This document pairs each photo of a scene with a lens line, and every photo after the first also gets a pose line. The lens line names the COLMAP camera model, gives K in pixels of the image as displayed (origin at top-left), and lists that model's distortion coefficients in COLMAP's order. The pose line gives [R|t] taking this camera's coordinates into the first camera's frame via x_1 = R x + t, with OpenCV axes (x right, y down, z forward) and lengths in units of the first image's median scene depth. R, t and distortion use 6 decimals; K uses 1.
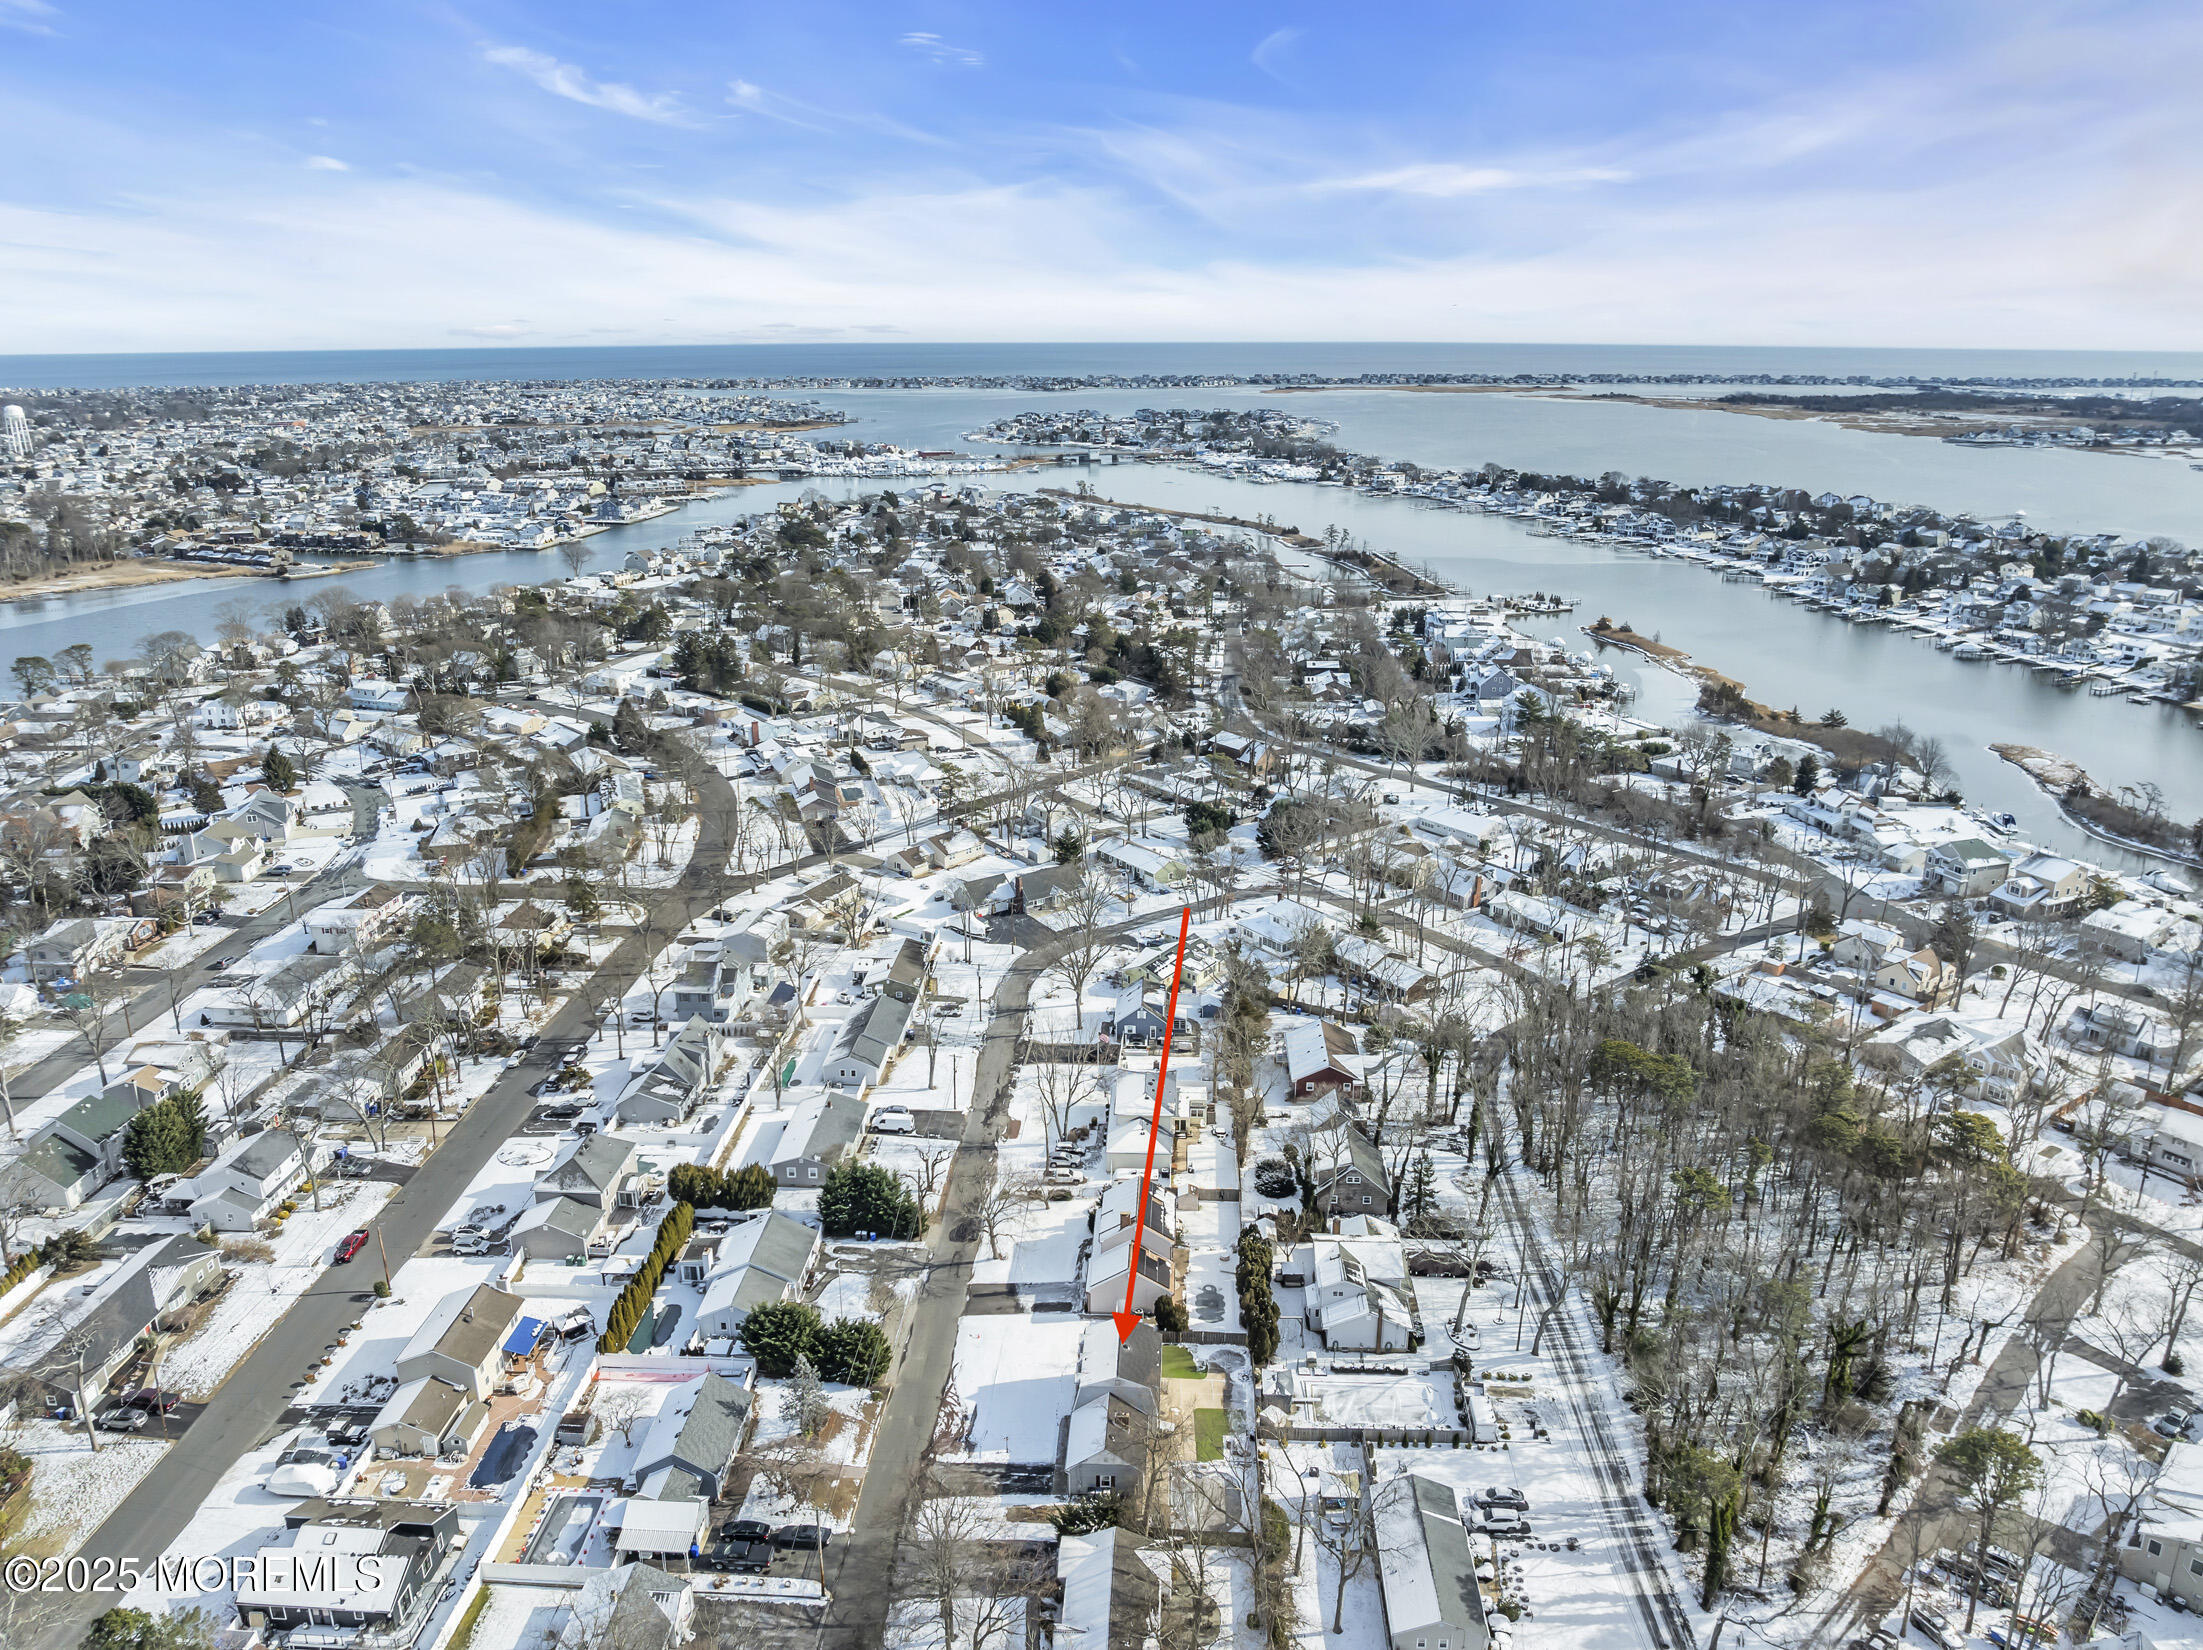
lens RADIAL K [[1553.3, 0, 1101.5], [0, 1553.3, 825.0], [0, 0, 1]] dist [-0.027761, -0.019671]
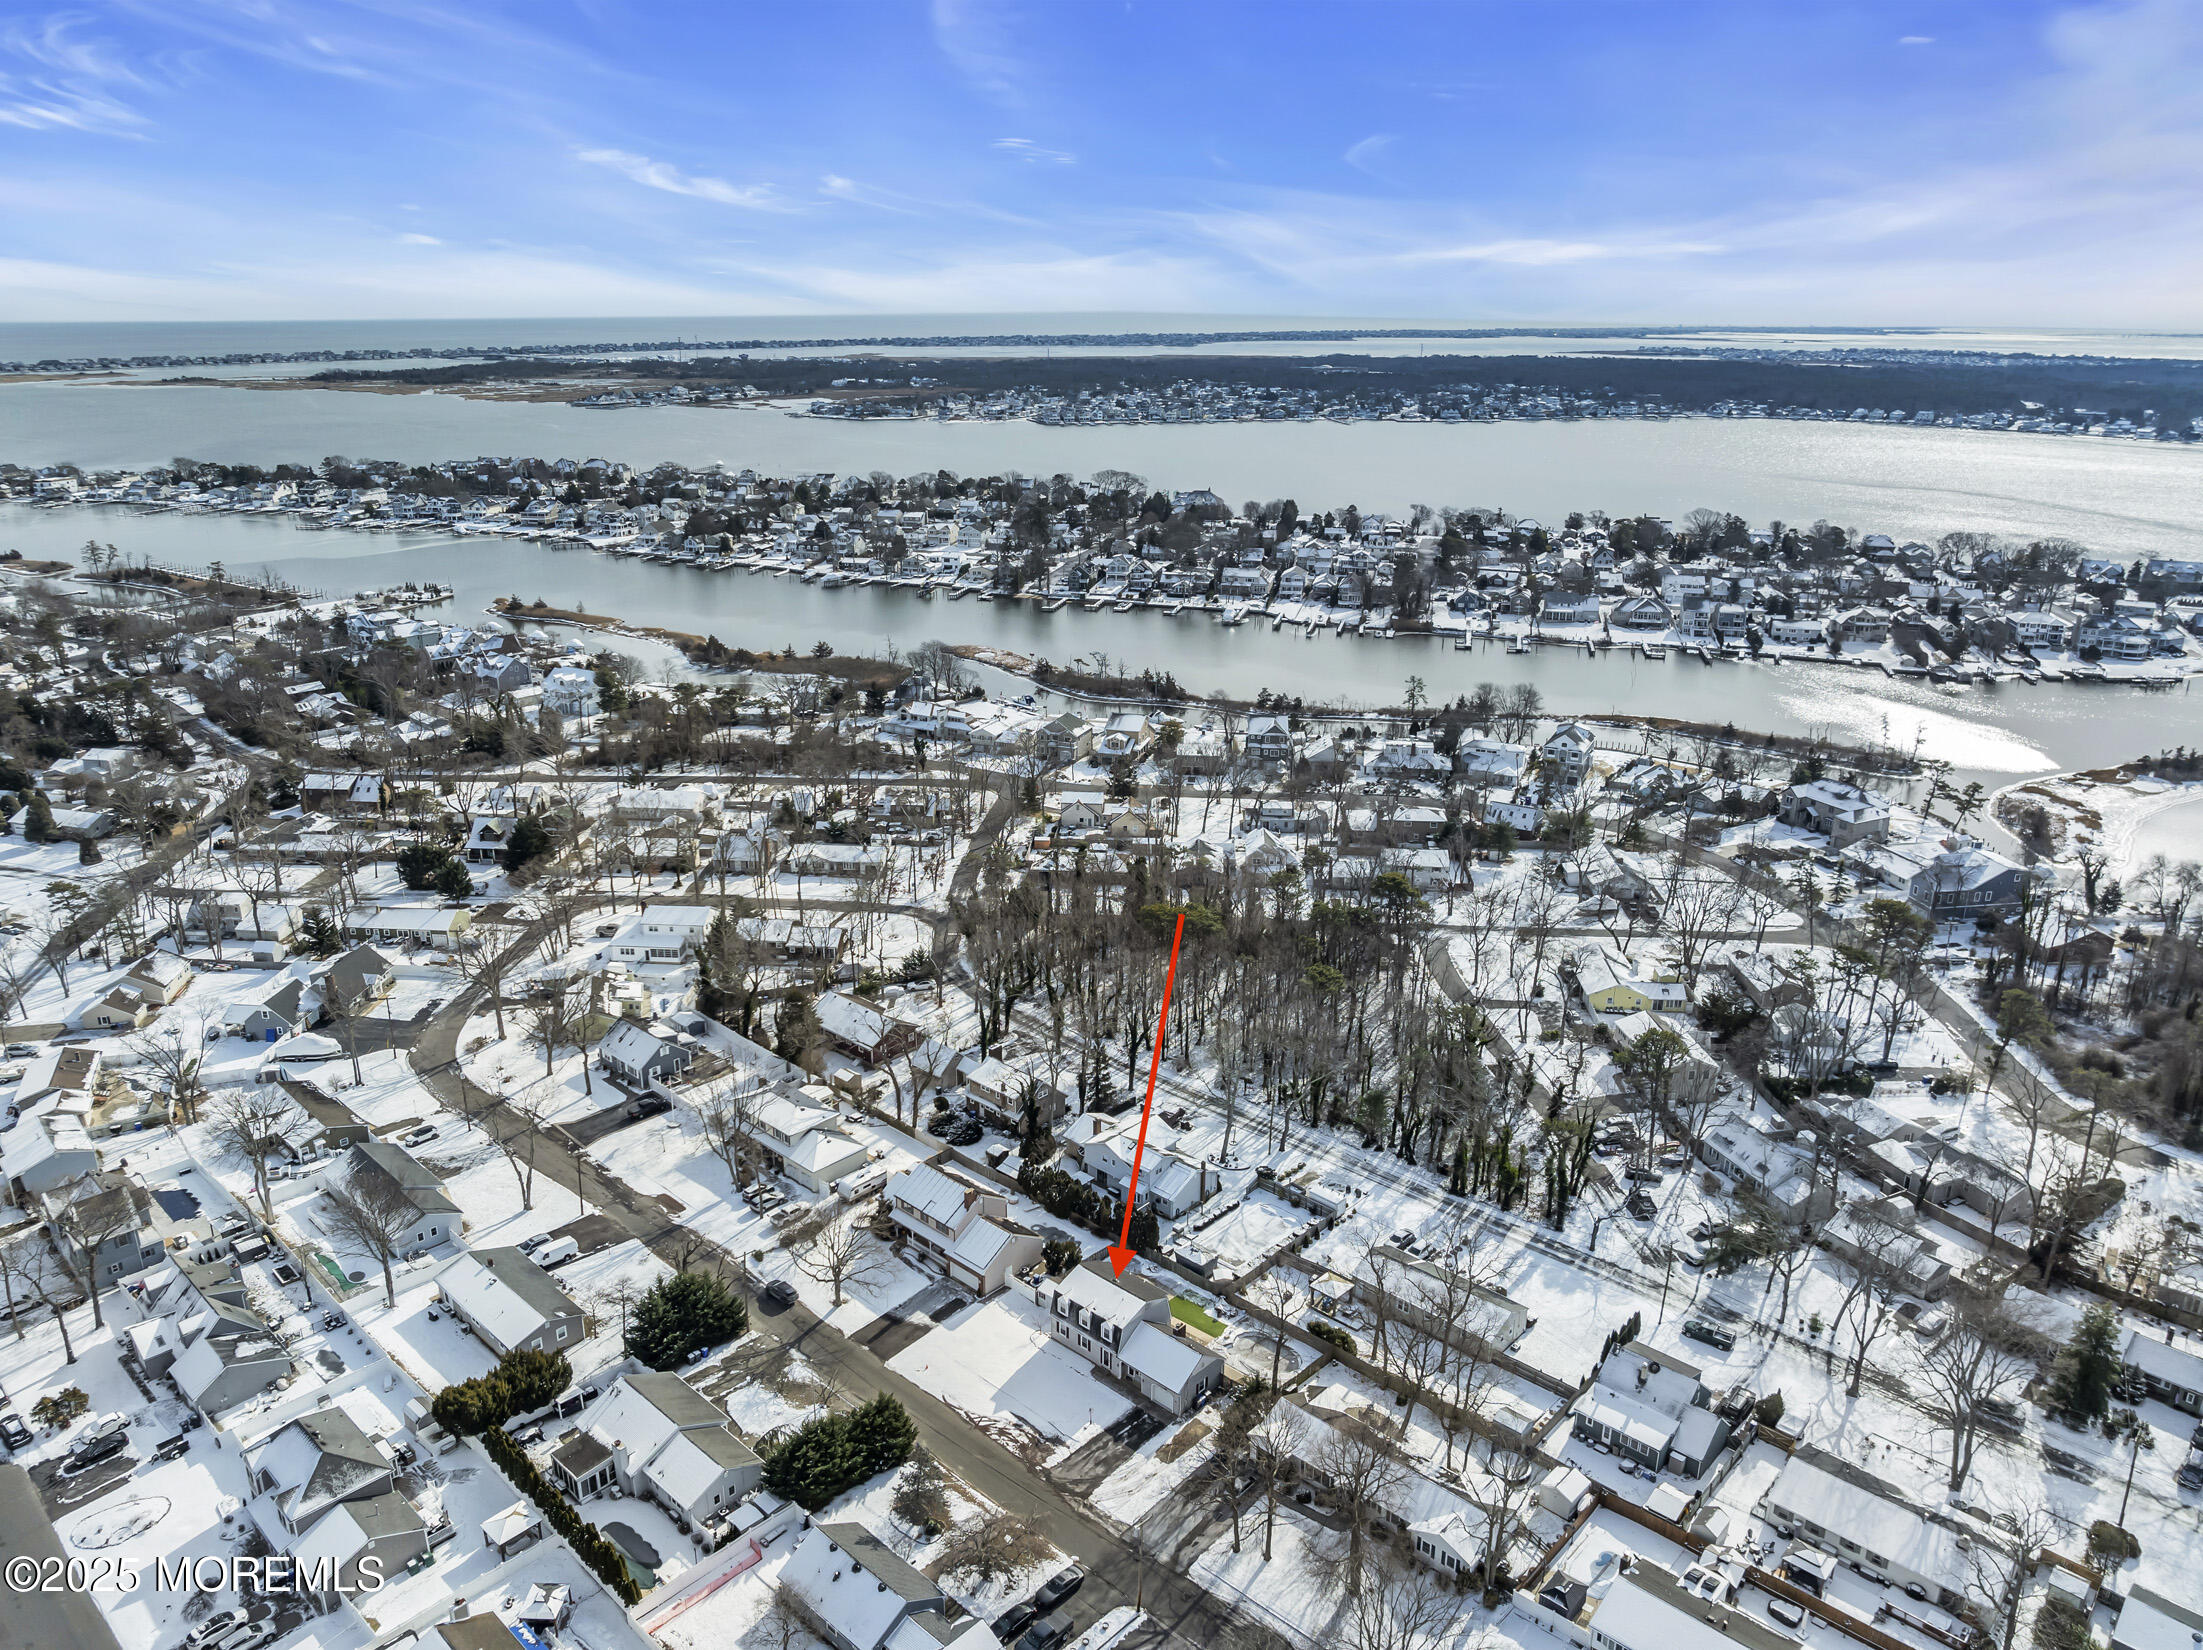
lens RADIAL K [[1553.3, 0, 1101.5], [0, 1553.3, 825.0], [0, 0, 1]] dist [-0.027761, -0.019671]
pose [[0.643443, -0.237908, 0.727586, -0.517725], [0.226673, 0.967068, 0.115756, -0.063897], [-0.731164, 0.090442, 0.676180, 0.207684]]
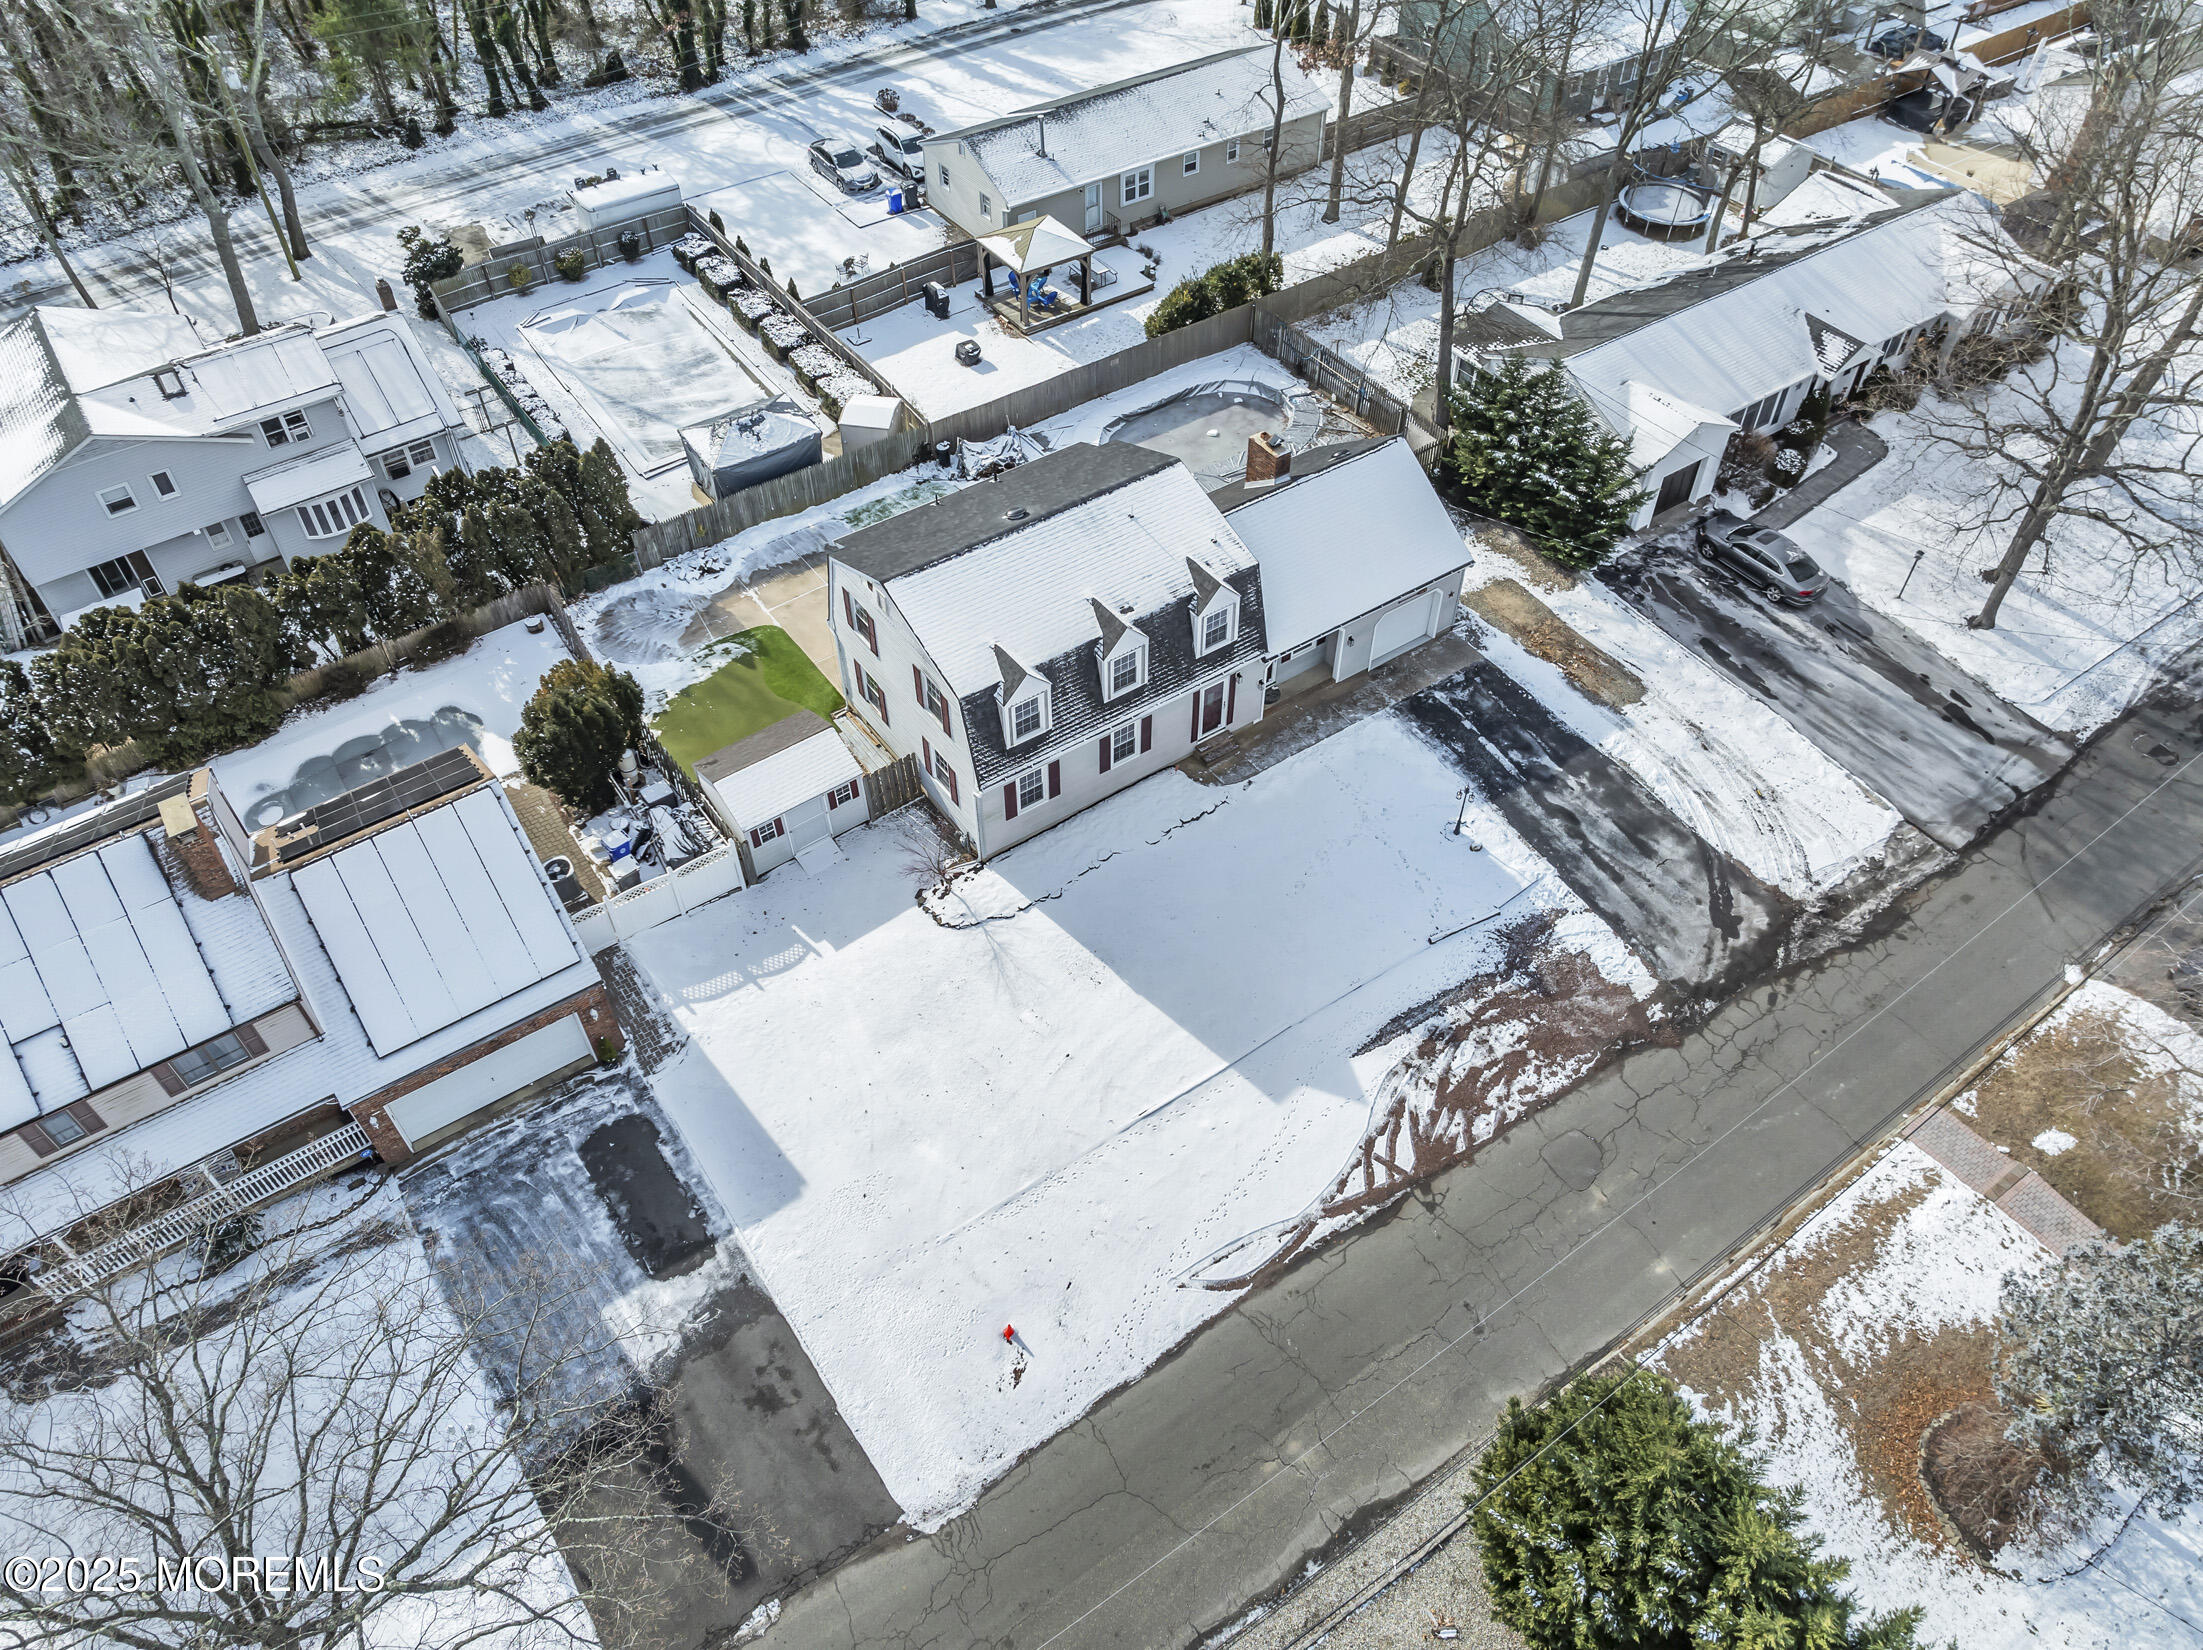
lens RADIAL K [[1553.3, 0, 1101.5], [0, 1553.3, 825.0], [0, 0, 1]] dist [-0.027761, -0.019671]
pose [[-0.613067, -0.575498, 0.541249, -0.132651], [0.248527, 0.509830, 0.823595, 0.108735], [-0.749922, 0.639434, -0.169533, 0.817739]]
